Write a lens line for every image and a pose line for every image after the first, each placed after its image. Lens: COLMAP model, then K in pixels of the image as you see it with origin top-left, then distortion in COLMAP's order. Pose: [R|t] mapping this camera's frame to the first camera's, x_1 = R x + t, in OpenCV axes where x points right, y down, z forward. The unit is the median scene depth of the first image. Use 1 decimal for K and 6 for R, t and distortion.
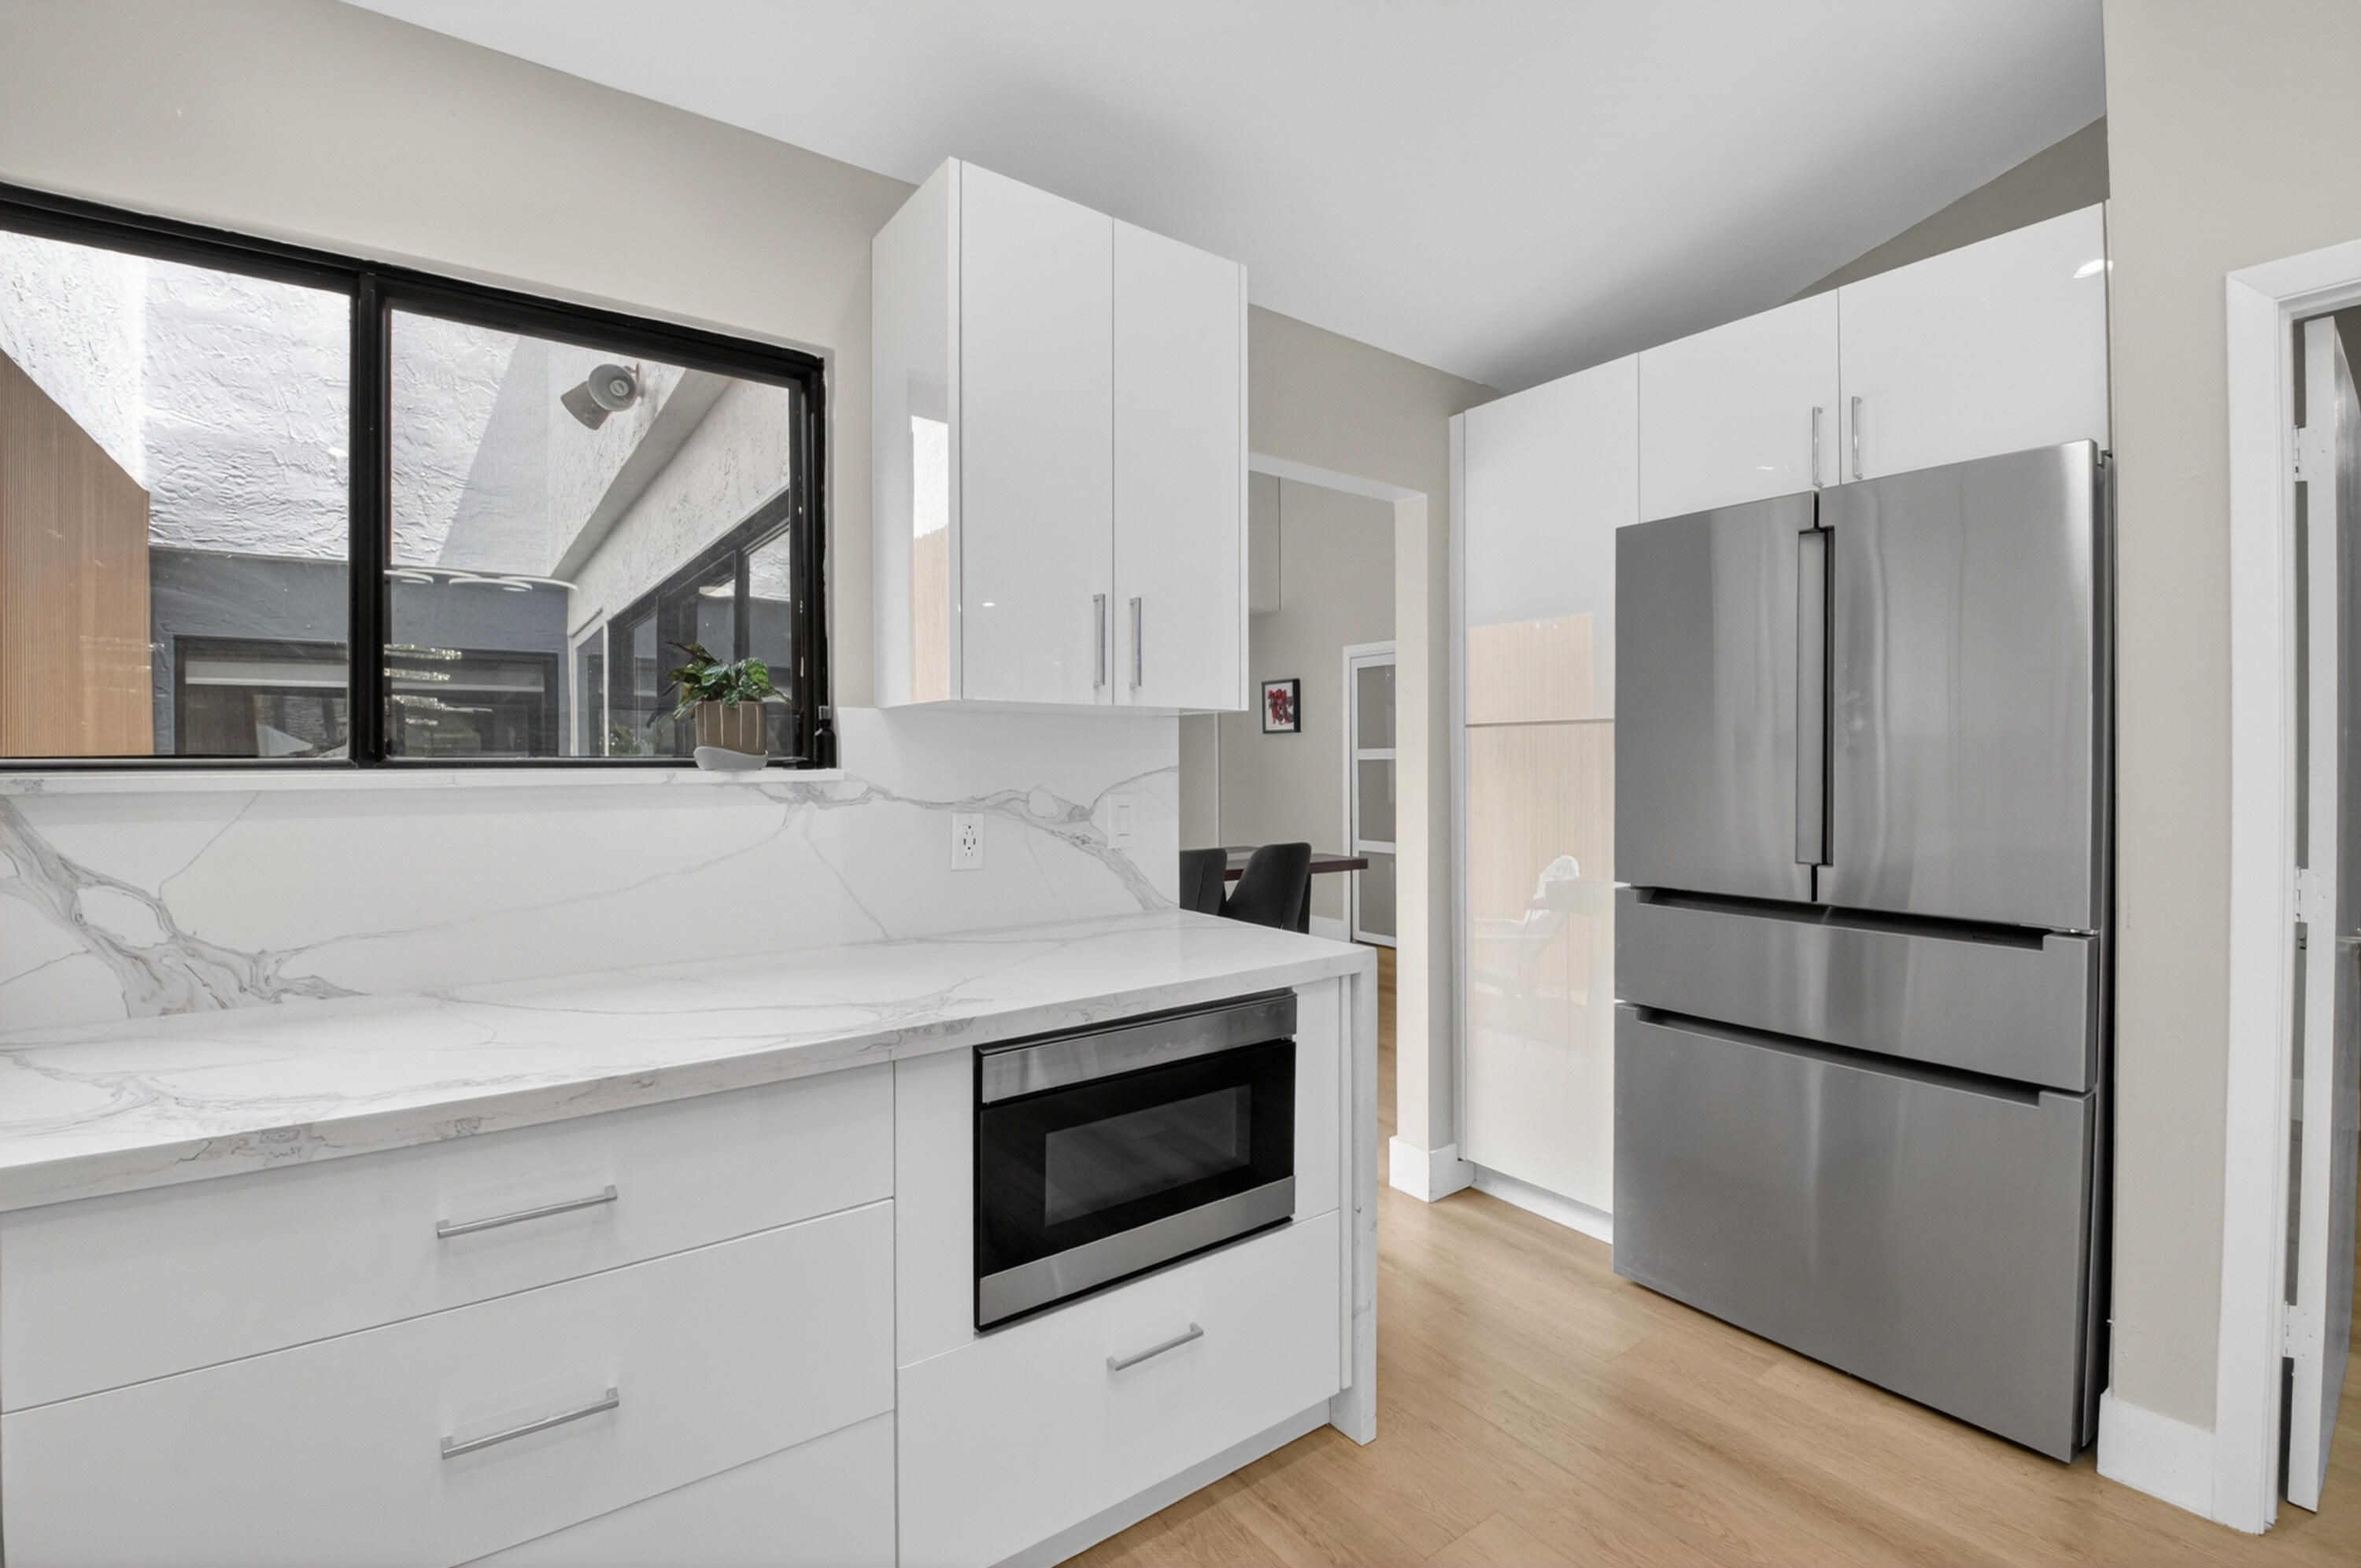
lens RADIAL K [[1034.3, 0, 1178.5], [0, 1034.3, 774.1], [0, 0, 1]] dist [-0.004158, -0.000427]
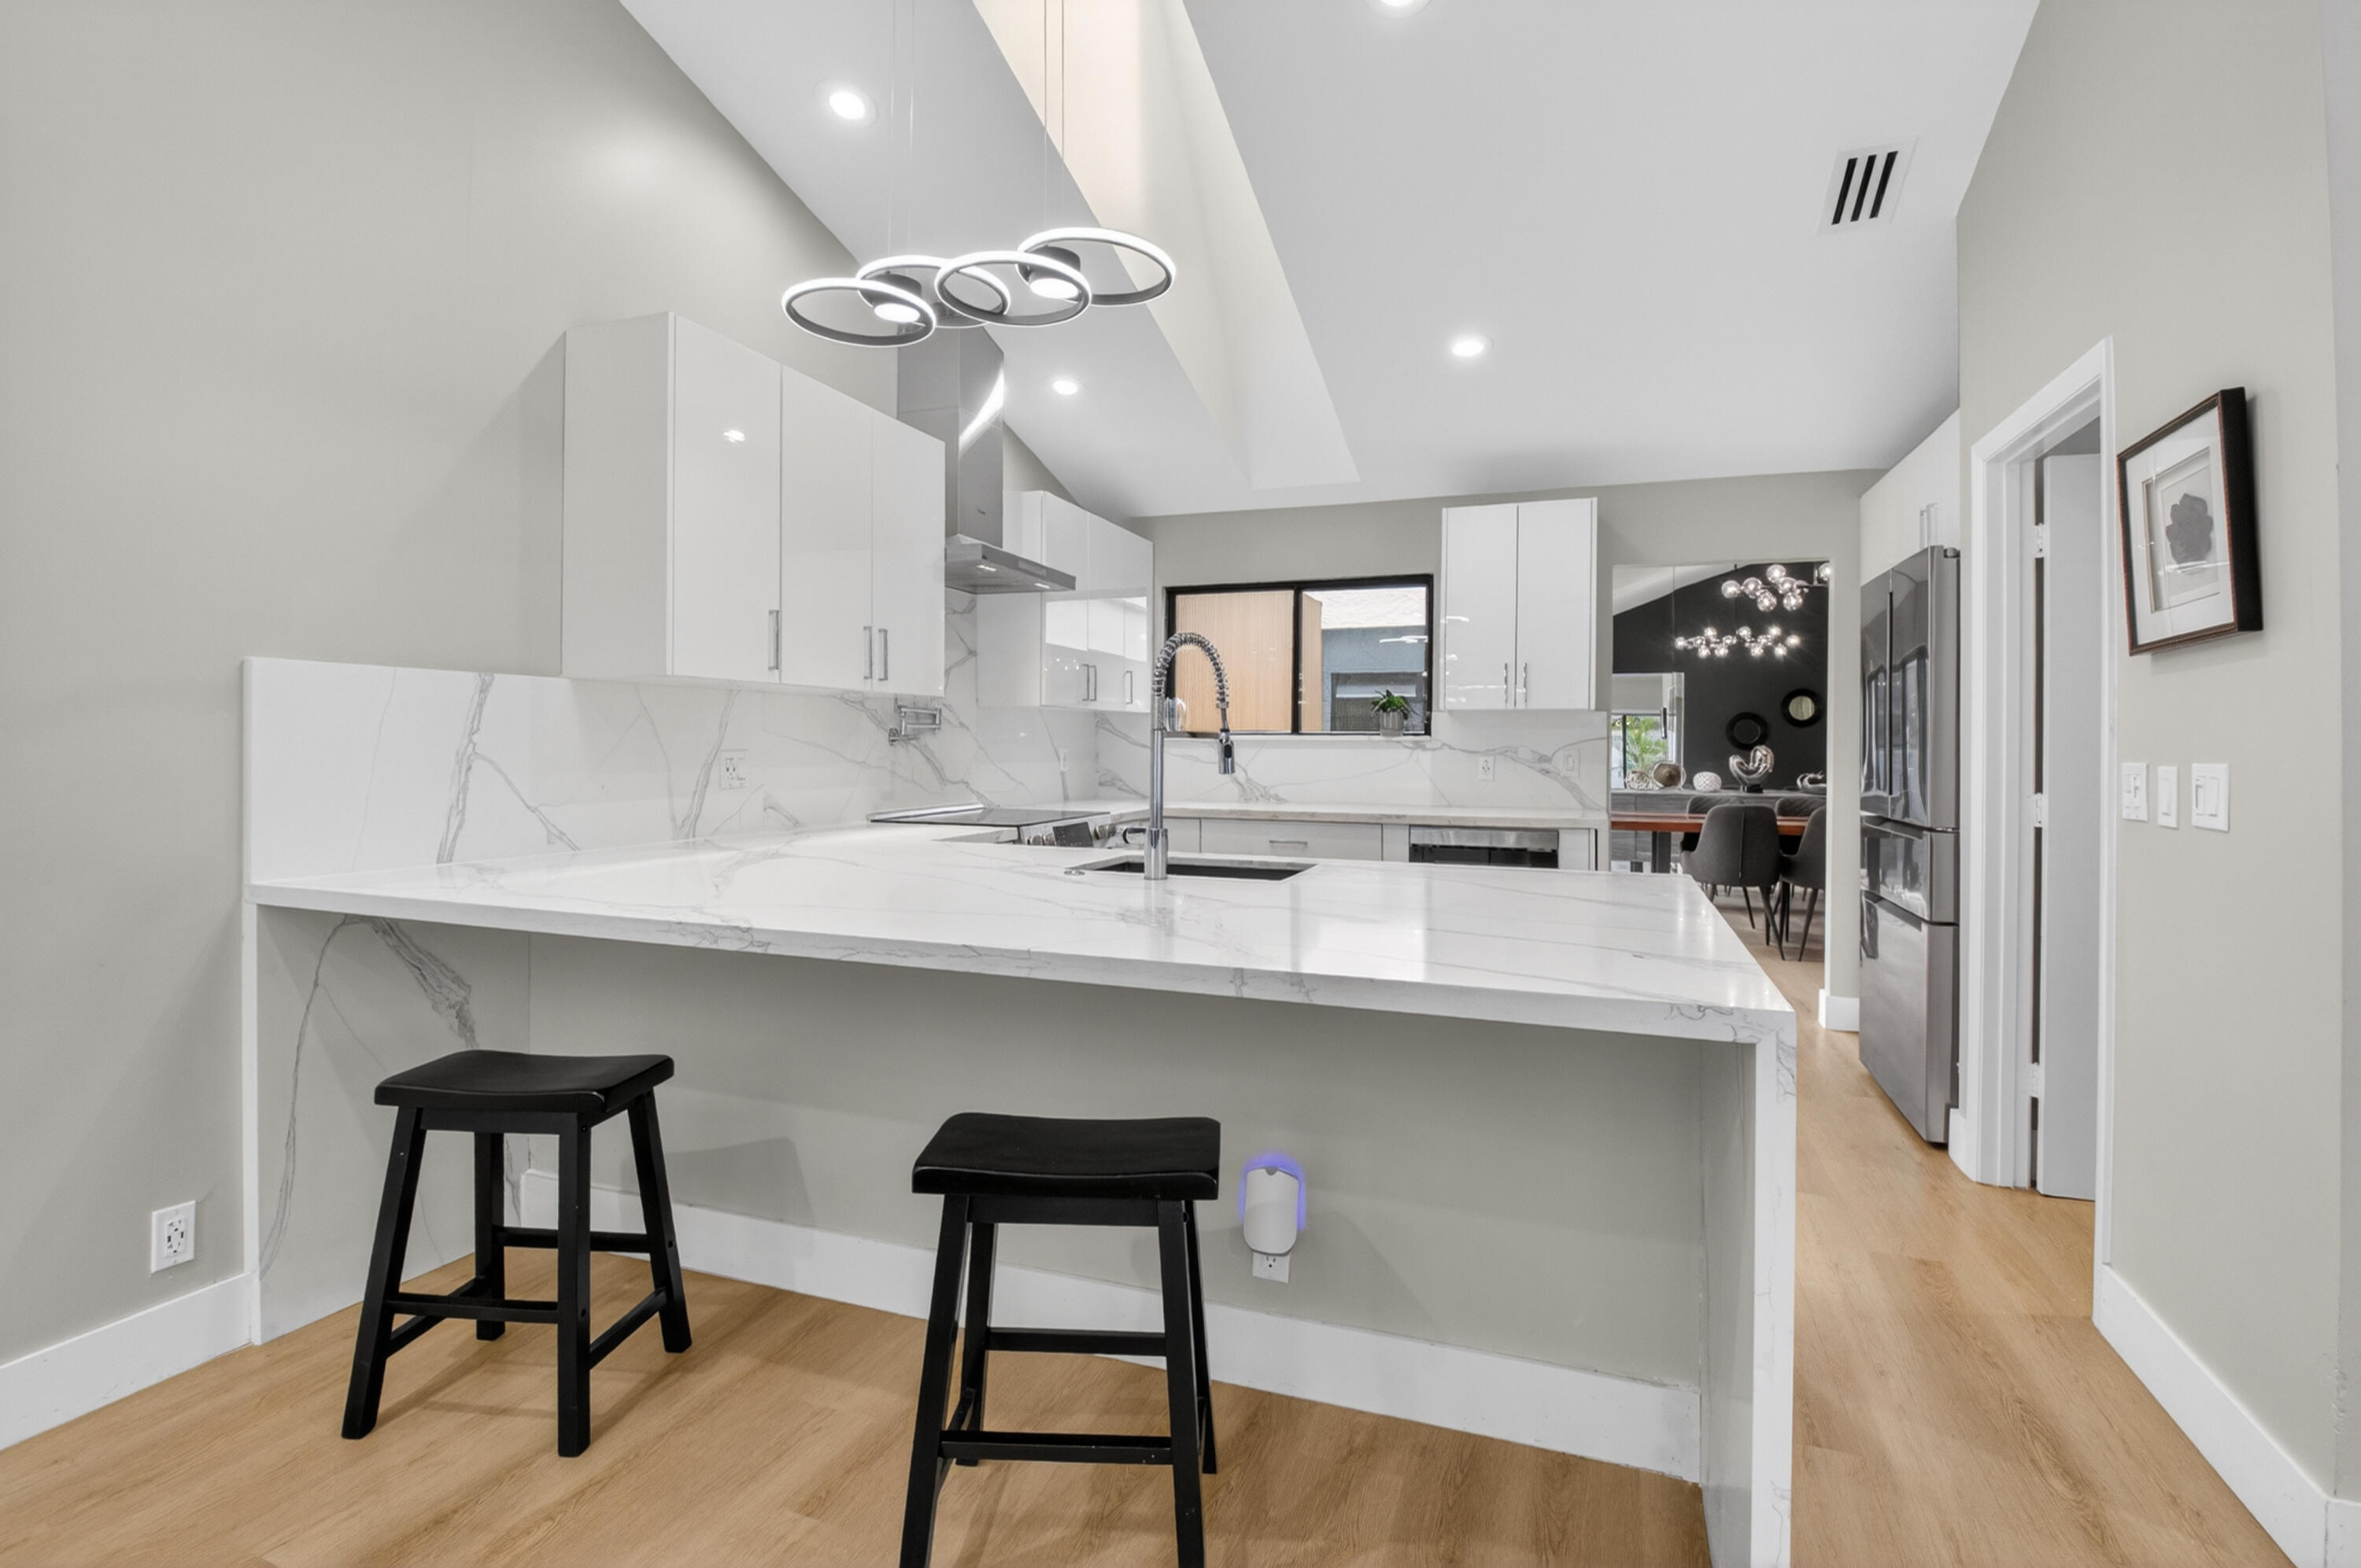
lens RADIAL K [[1088.0, 0, 1176.5], [0, 1088.0, 770.7], [0, 0, 1]] dist [-0.004137, -0.000538]
pose [[0.553688, 0.027209, -0.832280, 1.445496], [-0.021952, 0.999596, 0.018074, 0.041842], [0.832435, 0.008263, 0.554061, -0.935463]]
